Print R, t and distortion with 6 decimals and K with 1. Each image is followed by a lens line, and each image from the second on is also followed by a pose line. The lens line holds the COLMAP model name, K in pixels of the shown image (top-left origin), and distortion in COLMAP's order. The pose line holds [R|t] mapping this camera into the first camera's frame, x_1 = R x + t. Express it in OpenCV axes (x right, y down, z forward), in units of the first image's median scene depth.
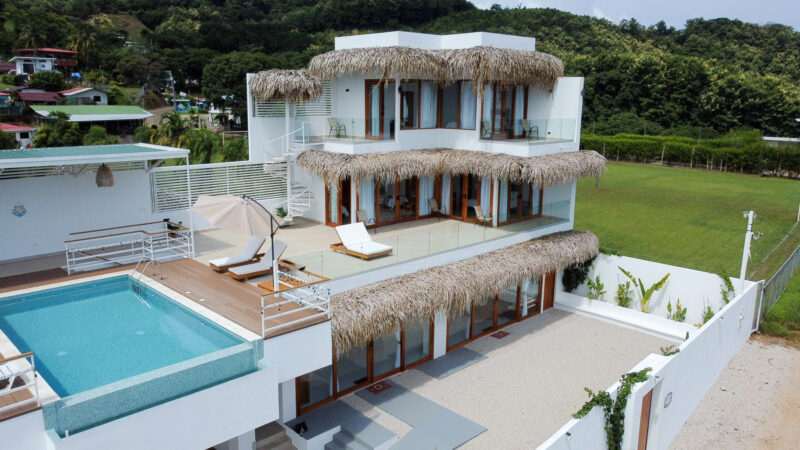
lens RADIAL K [[605.0, 0, 400.0], [0, 605.0, 225.0], [0, 0, 1]] dist [-0.000585, 0.000703]
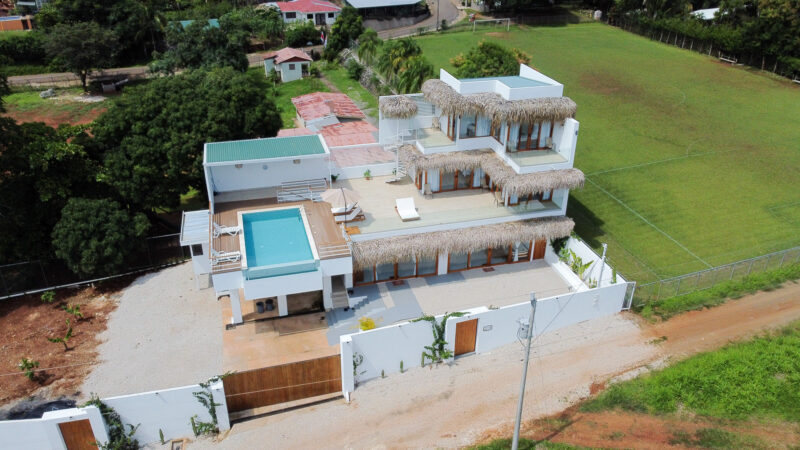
lens RADIAL K [[605.0, 0, 400.0], [0, 605.0, 225.0], [0, 0, 1]] dist [-0.000585, 0.000703]
pose [[0.875580, 0.226481, -0.426692, 0.609378], [-0.100676, 0.949443, 0.297360, -0.402760], [0.472466, -0.217405, 0.854114, -0.542918]]
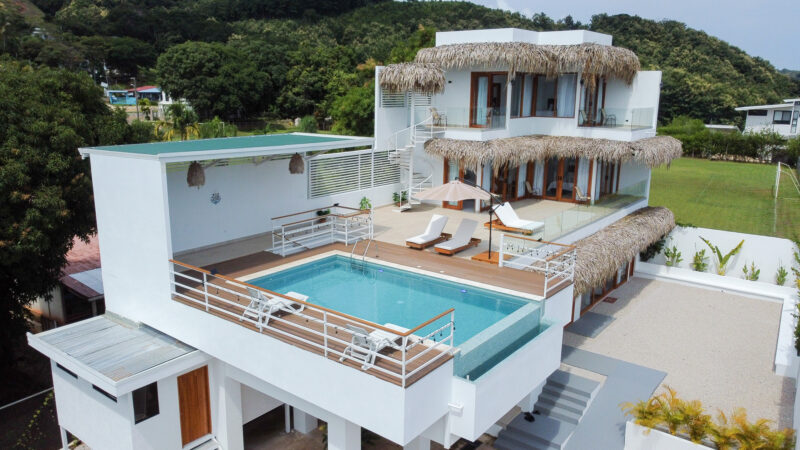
lens RADIAL K [[605.0, 0, 400.0], [0, 605.0, 225.0], [0, 0, 1]] dist [-0.000585, 0.000703]
pose [[0.989282, -0.031058, 0.142676, -0.350350], [0.029046, 0.999447, 0.016163, 0.011321], [-0.143099, -0.011845, 0.989637, -0.054995]]
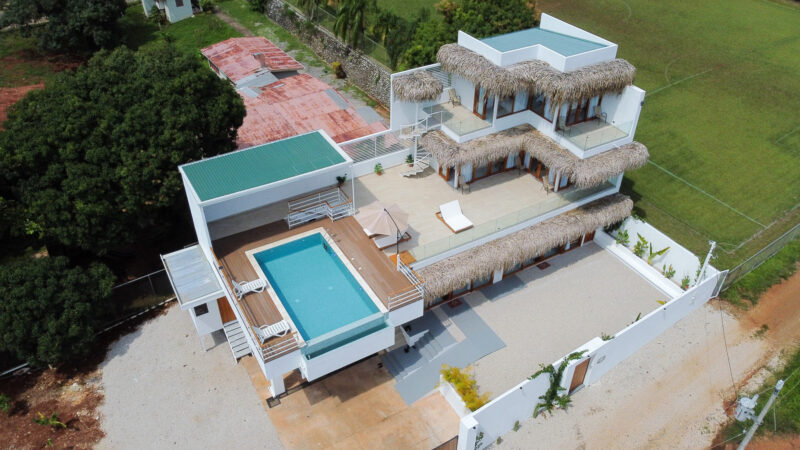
lens RADIAL K [[605.0, 0, 400.0], [0, 605.0, 225.0], [0, 0, 1]] dist [-0.000585, 0.000703]
pose [[0.969454, 0.146159, -0.196970, 0.092799], [-0.047557, 0.899830, 0.433640, -0.518064], [0.240620, -0.411027, 0.879295, -0.365201]]
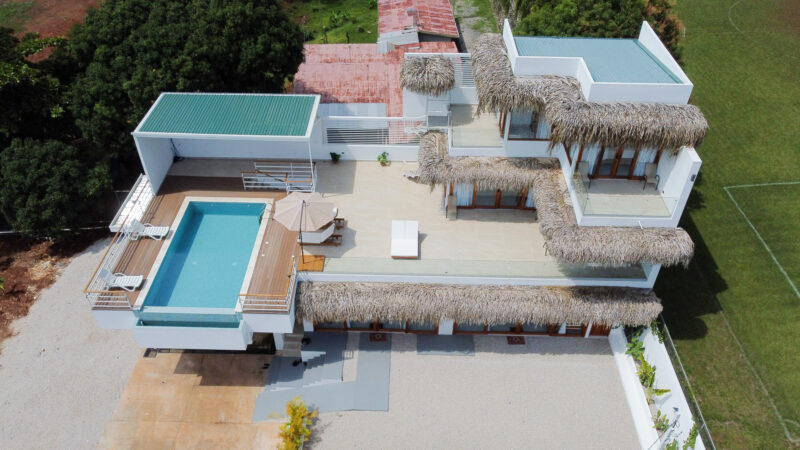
lens RADIAL K [[605.0, 0, 400.0], [0, 605.0, 225.0], [0, 0, 1]] dist [-0.000585, 0.000703]
pose [[0.701246, 0.459365, -0.545195, 0.508749], [-0.150017, 0.842693, 0.517072, -0.543918], [0.696957, -0.280807, 0.659848, 0.114611]]
